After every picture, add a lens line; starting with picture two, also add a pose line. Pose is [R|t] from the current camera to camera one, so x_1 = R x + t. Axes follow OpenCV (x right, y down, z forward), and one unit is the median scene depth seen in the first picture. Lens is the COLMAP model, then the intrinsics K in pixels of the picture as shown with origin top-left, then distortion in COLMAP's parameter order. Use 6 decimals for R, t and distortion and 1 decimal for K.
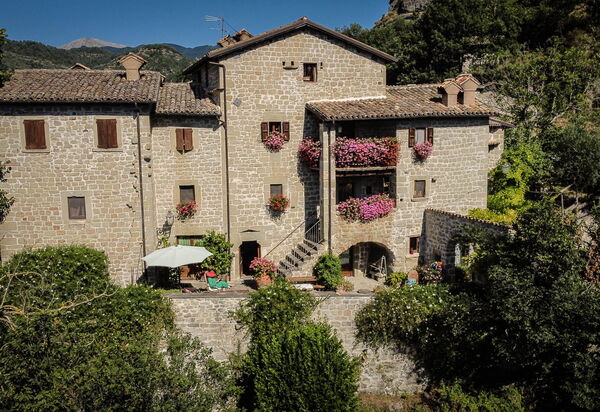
lens RADIAL K [[560.9, 0, 299.1], [0, 560.9, 206.4], [0, 0, 1]] dist [-0.002191, 0.000000]
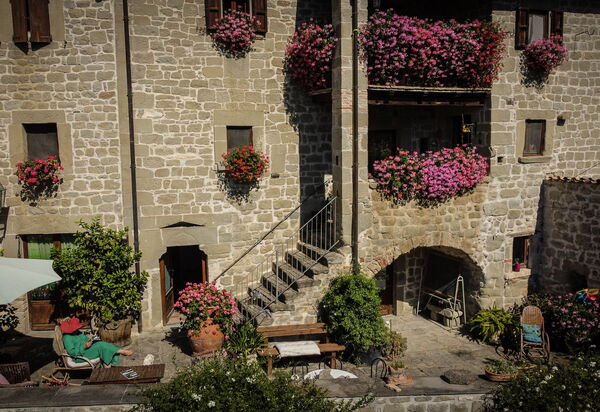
lens RADIAL K [[560.9, 0, 300.4], [0, 560.9, 203.5], [0, 0, 1]] dist [-0.002191, 0.000000]
pose [[0.999834, -0.003252, 0.017903, 0.002150], [0.003632, 0.999769, -0.021205, 0.037084], [-0.017830, 0.021267, 0.999615, 0.537617]]
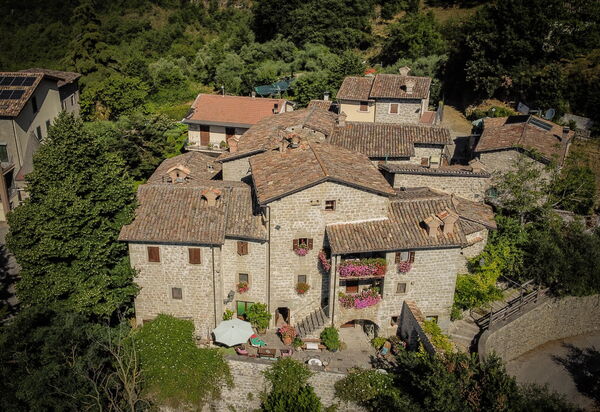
lens RADIAL K [[610.8, 0, 259.5], [0, 610.8, 209.8], [0, 0, 1]] dist [-0.005979, 0.000000]
pose [[0.970980, 0.107862, -0.213457, 0.181676], [-0.041041, 0.954432, 0.295594, -0.697302], [0.235613, -0.278255, 0.931161, -0.505485]]
